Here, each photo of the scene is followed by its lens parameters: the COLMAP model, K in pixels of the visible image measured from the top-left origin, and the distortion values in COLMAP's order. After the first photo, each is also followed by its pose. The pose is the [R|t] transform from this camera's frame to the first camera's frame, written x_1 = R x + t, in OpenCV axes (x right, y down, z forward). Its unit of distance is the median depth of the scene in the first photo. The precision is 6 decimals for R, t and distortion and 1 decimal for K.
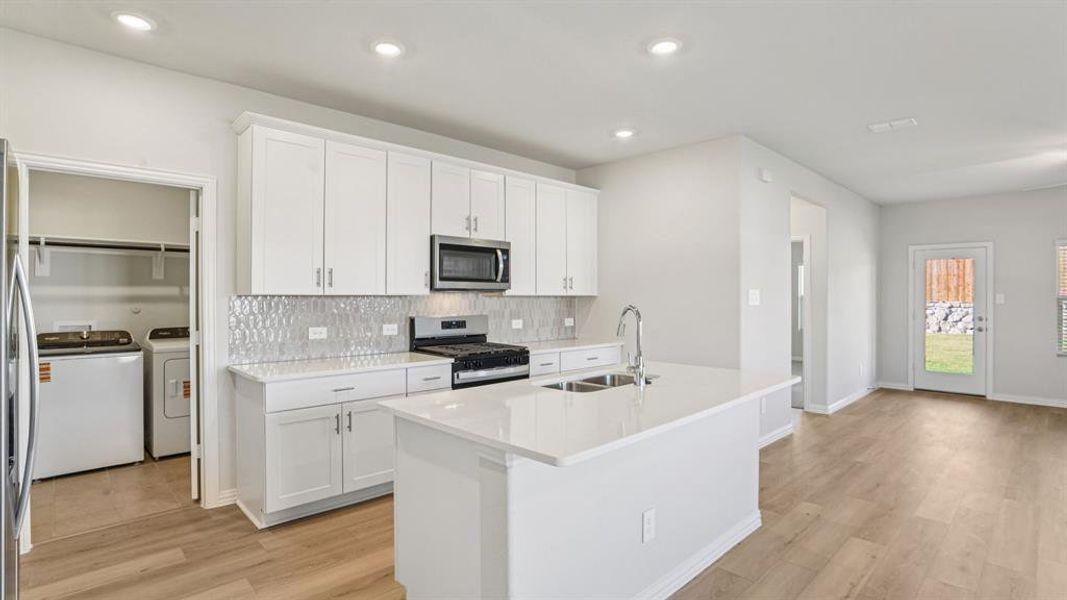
lens RADIAL K [[508.3, 0, 530.1], [0, 508.3, 298.8], [0, 0, 1]] dist [-0.044718, 0.016054]
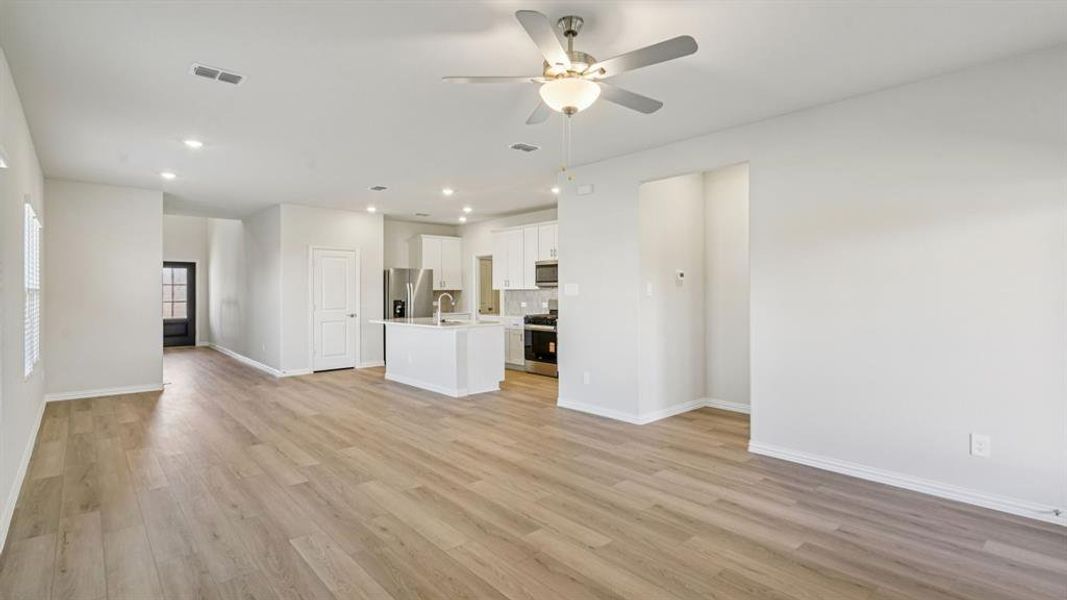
lens RADIAL K [[515.3, 0, 533.5], [0, 515.3, 300.0], [0, 0, 1]] dist [-0.001978, -0.000062]
pose [[-0.049371, 0.027985, -0.998388, 1.816692], [0.016359, 0.999496, 0.027207, -0.020792], [0.998647, -0.014989, -0.049804, 0.984707]]
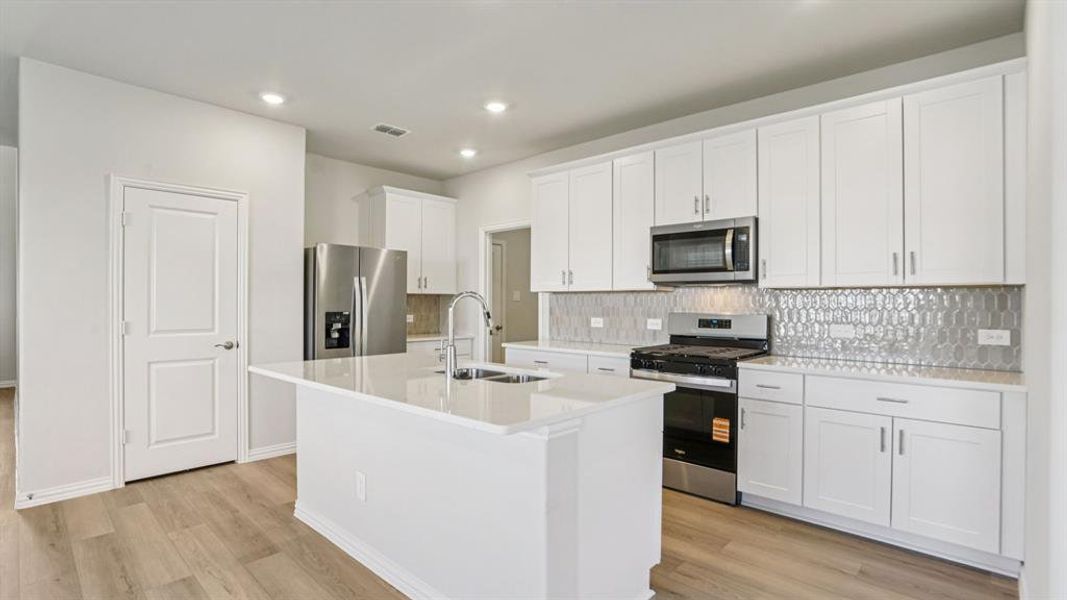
lens RADIAL K [[508.3, 0, 530.1], [0, 508.3, 298.8], [0, 0, 1]] dist [-0.044718, 0.016054]
pose [[0.038855, 0.004815, -0.999233, 0.693251], [0.008791, 0.999948, 0.005160, 0.001525], [0.999206, -0.008985, 0.038811, 0.655886]]
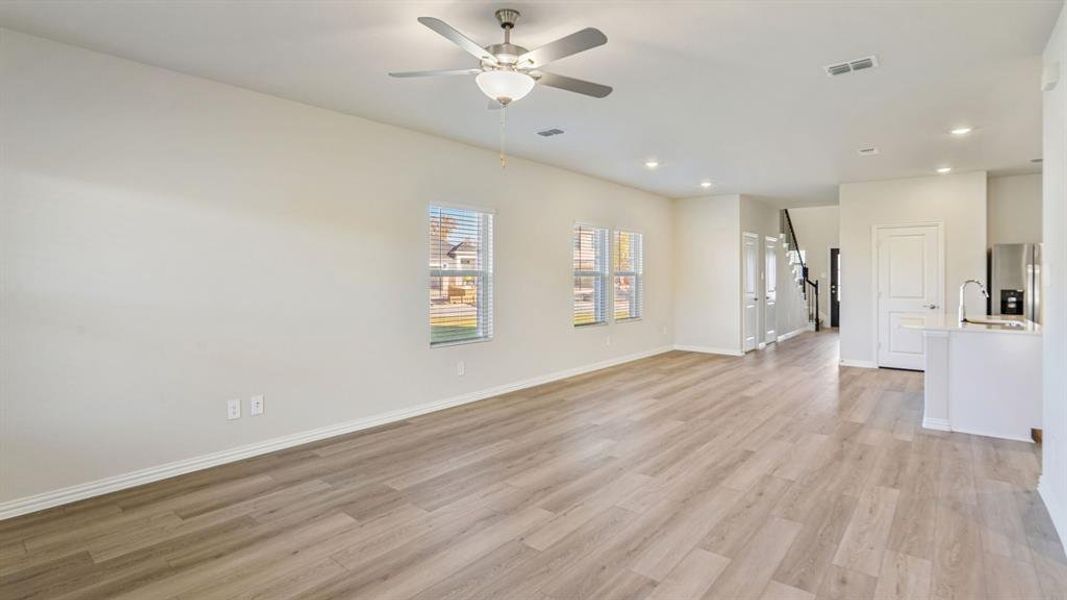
lens RADIAL K [[508.3, 0, 530.1], [0, 508.3, 298.8], [0, 0, 1]] dist [-0.044718, 0.016054]
pose [[-0.994220, 0.015743, -0.106201, 1.240757], [0.012280, 0.999374, 0.033179, -0.009309], [0.106657, 0.031683, -0.993791, 1.617981]]
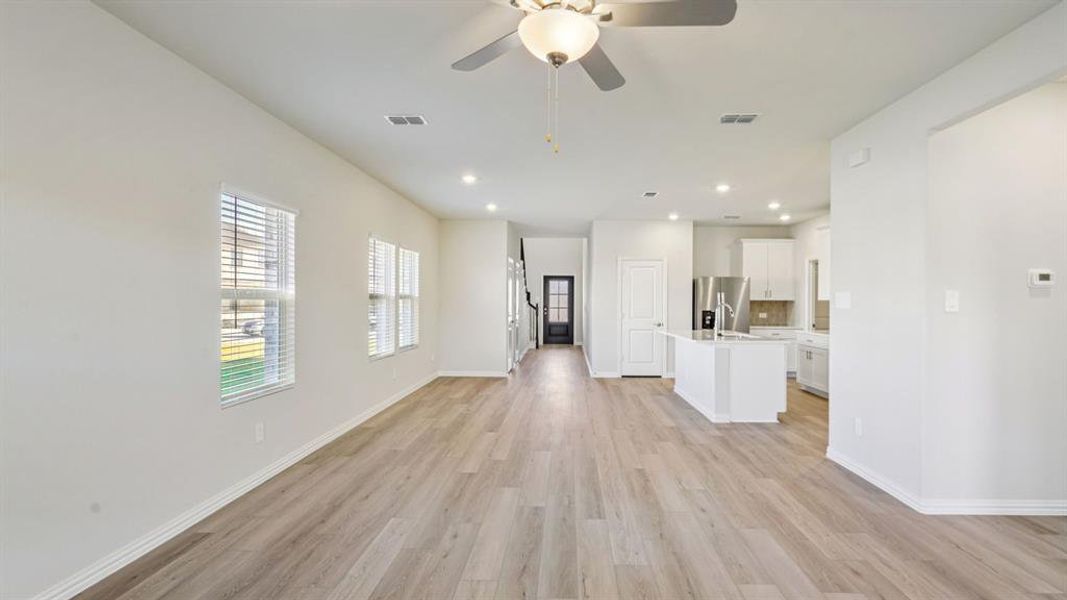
lens RADIAL K [[504.9, 0, 551.1], [0, 504.9, 317.0], [0, 0, 1]] dist [-0.000288, -0.000199]
pose [[-0.716421, 0.029350, -0.697051, 1.522637], [0.010053, 0.999445, 0.031751, -0.014697], [0.697596, 0.015740, -0.716318, 1.317997]]
